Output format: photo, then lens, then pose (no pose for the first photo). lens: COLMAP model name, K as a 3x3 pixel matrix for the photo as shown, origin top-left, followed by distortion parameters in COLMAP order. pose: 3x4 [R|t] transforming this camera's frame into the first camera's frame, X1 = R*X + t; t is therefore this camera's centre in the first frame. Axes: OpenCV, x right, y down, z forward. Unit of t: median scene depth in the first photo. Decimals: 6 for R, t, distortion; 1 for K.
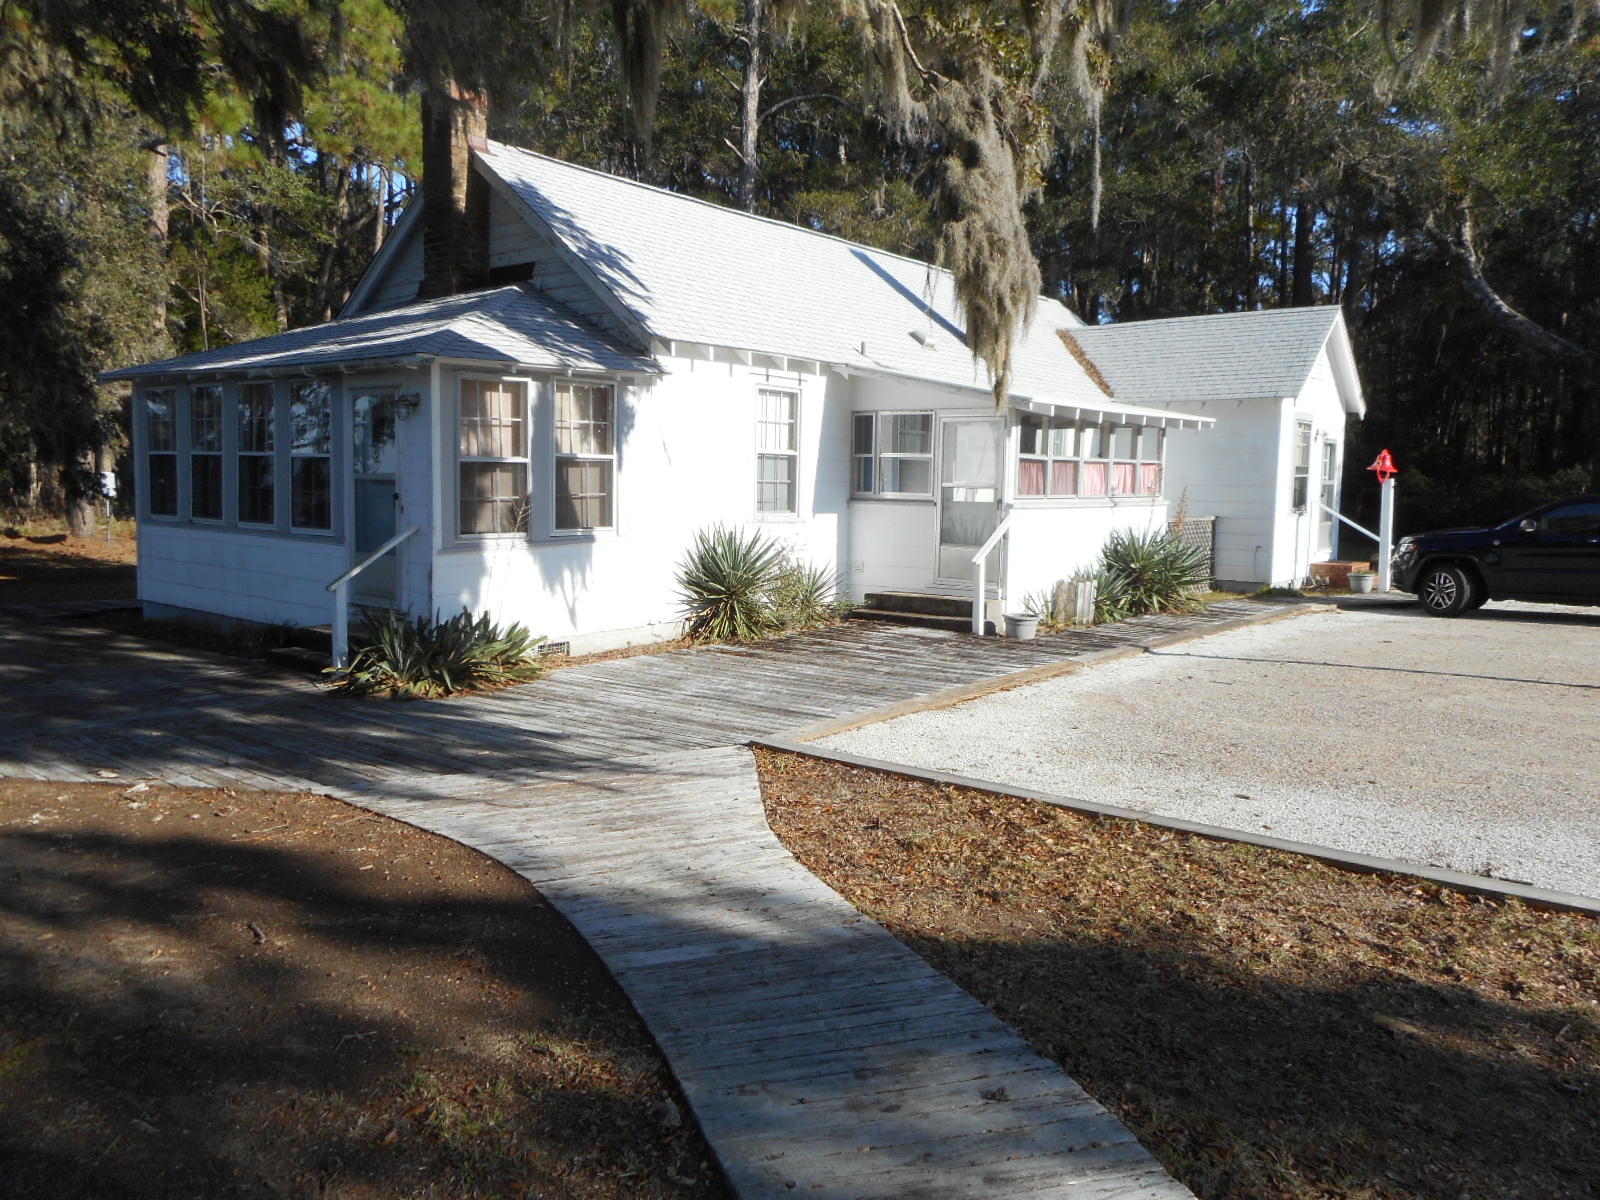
lens RADIAL K [[1190.4, 0, 790.2], [0, 1190.4, 611.4], [0, 0, 1]] dist [0.006573, -0.007638]
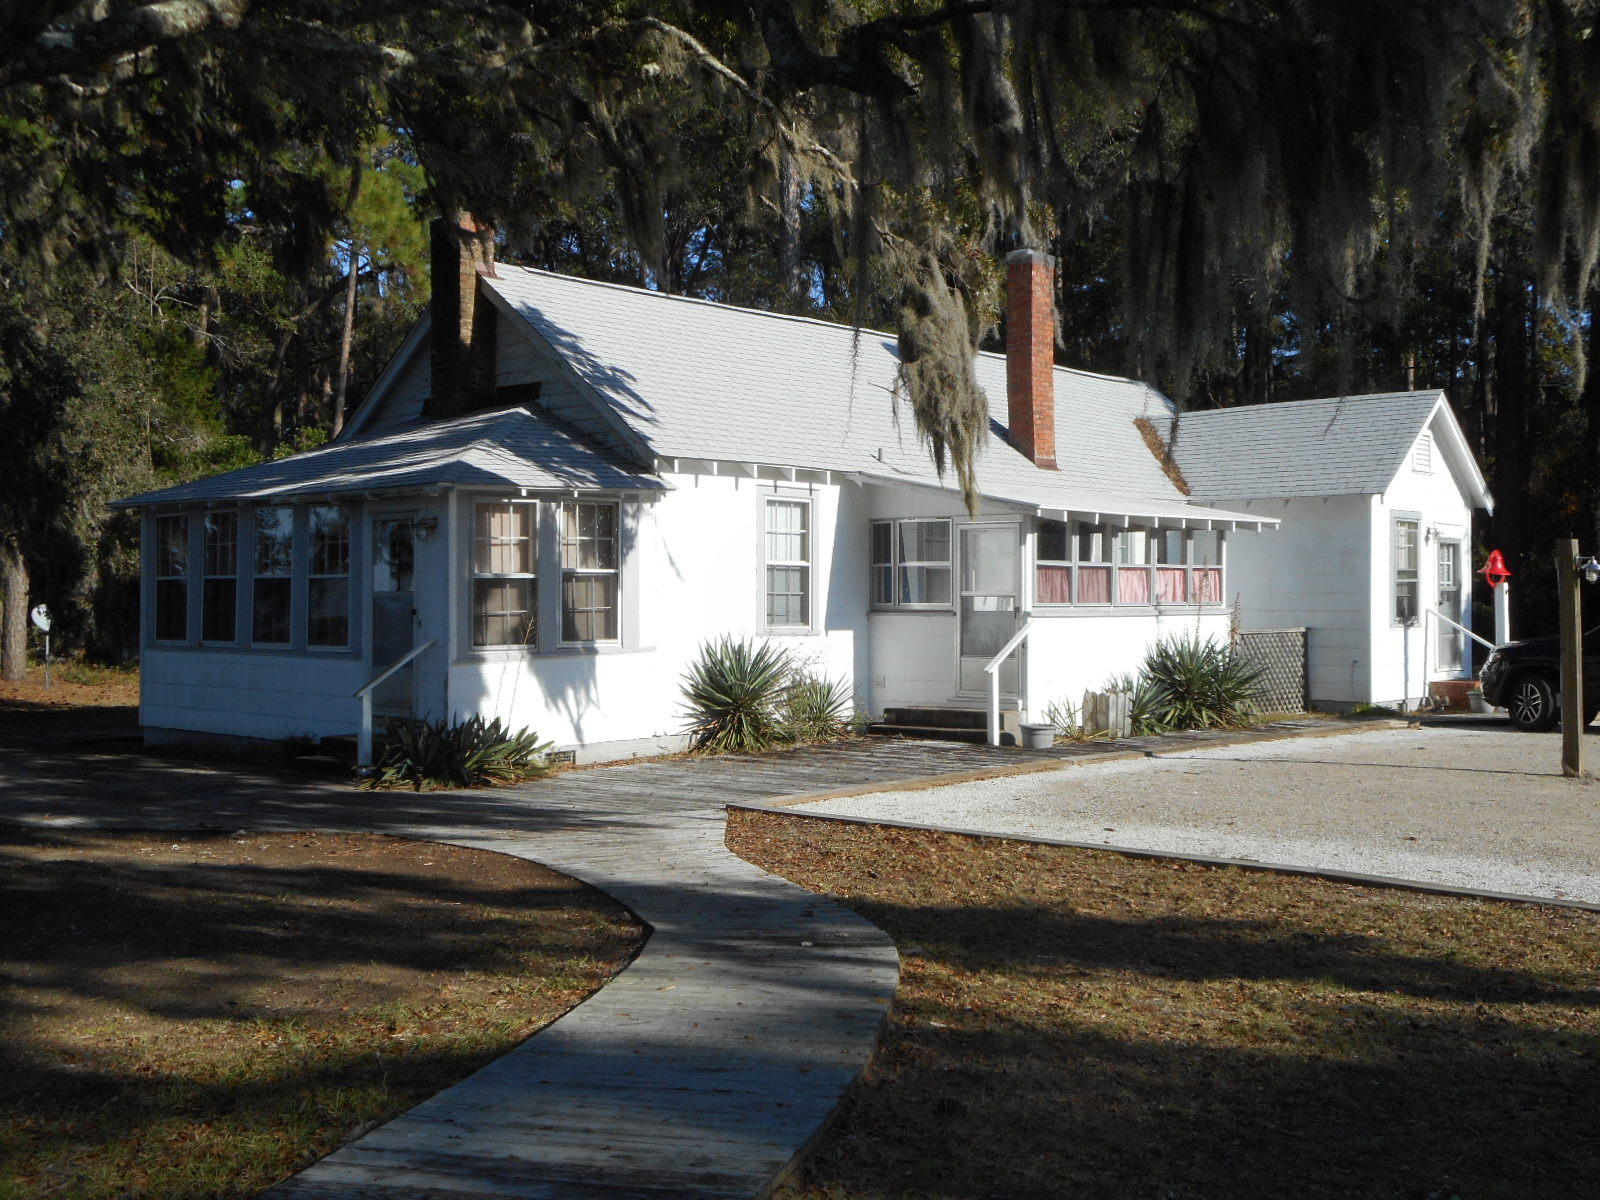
lens RADIAL K [[1718.5, 0, 799.6], [0, 1718.5, 610.0], [0, 0, 1]] dist [-0.024918, 0.000000]
pose [[0.998510, -0.017877, -0.051565, 0.077642], [0.012249, 0.994134, -0.107456, 0.059137], [0.053183, 0.106665, 0.992872, -0.423774]]
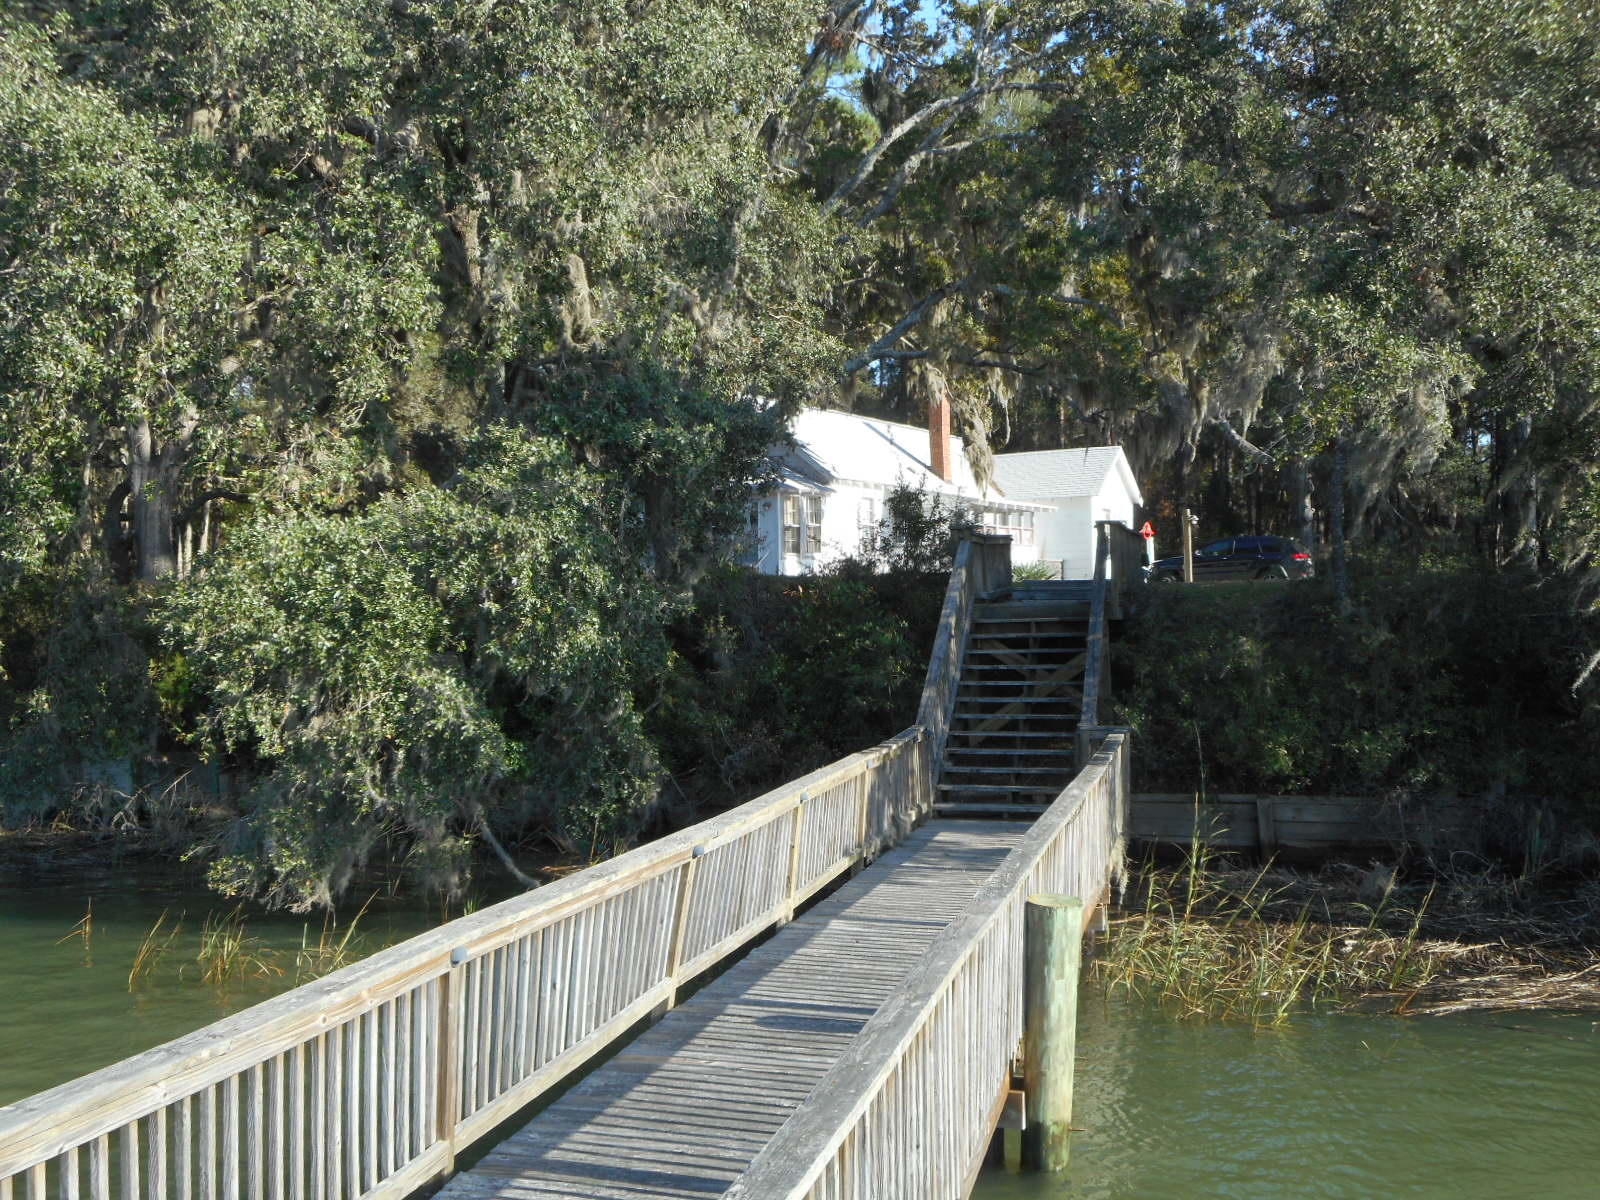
lens RADIAL K [[1718.5, 0, 803.7], [0, 1718.5, 604.0], [0, 0, 1]] dist [-0.024918, 0.000000]
pose [[0.985318, -0.031827, 0.167737, -0.749755], [0.051554, 0.992073, -0.114601, 0.419362], [-0.162760, 0.121566, 0.979148, -2.356452]]
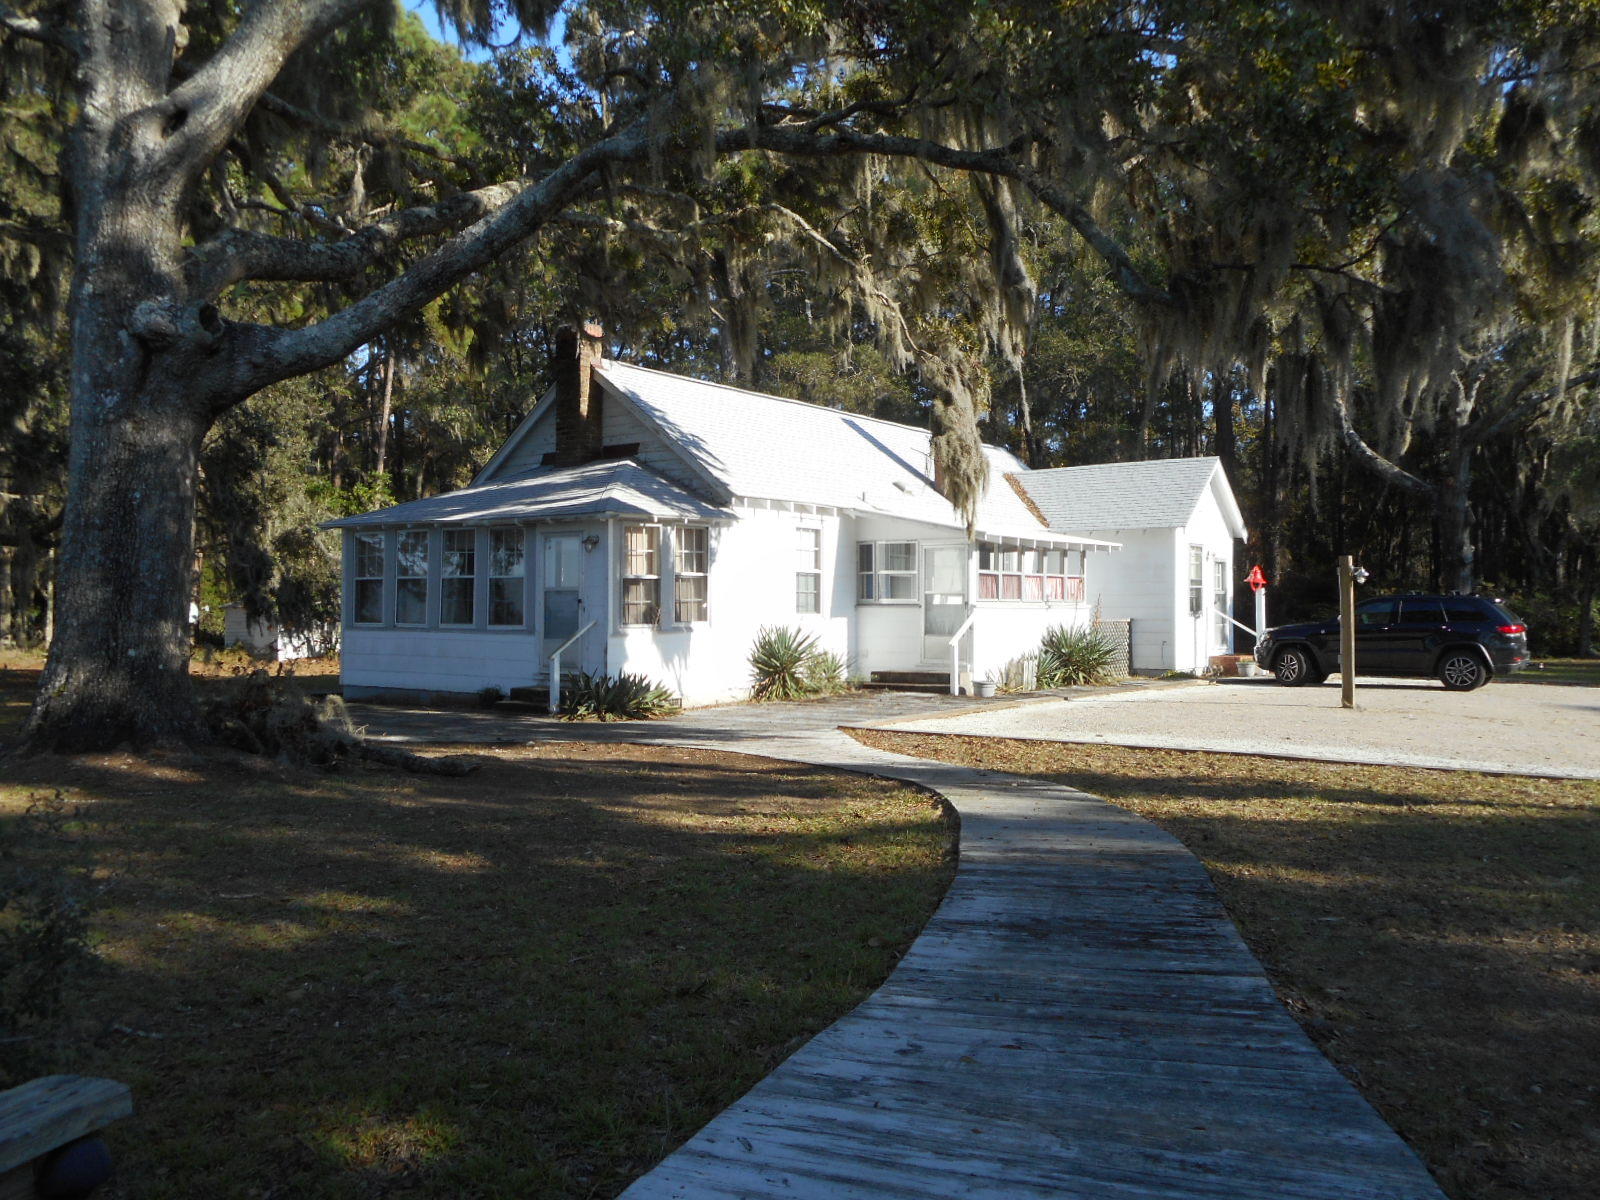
lens RADIAL K [[1320.2, 0, 804.4], [0, 1320.2, 603.1], [0, 0, 1]] dist [-0.016292, -0.011984]
pose [[0.998031, -0.014671, 0.060990, -0.121819], [0.021658, 0.993069, -0.115521, 0.091751], [-0.058873, 0.116615, 0.991431, -0.594651]]
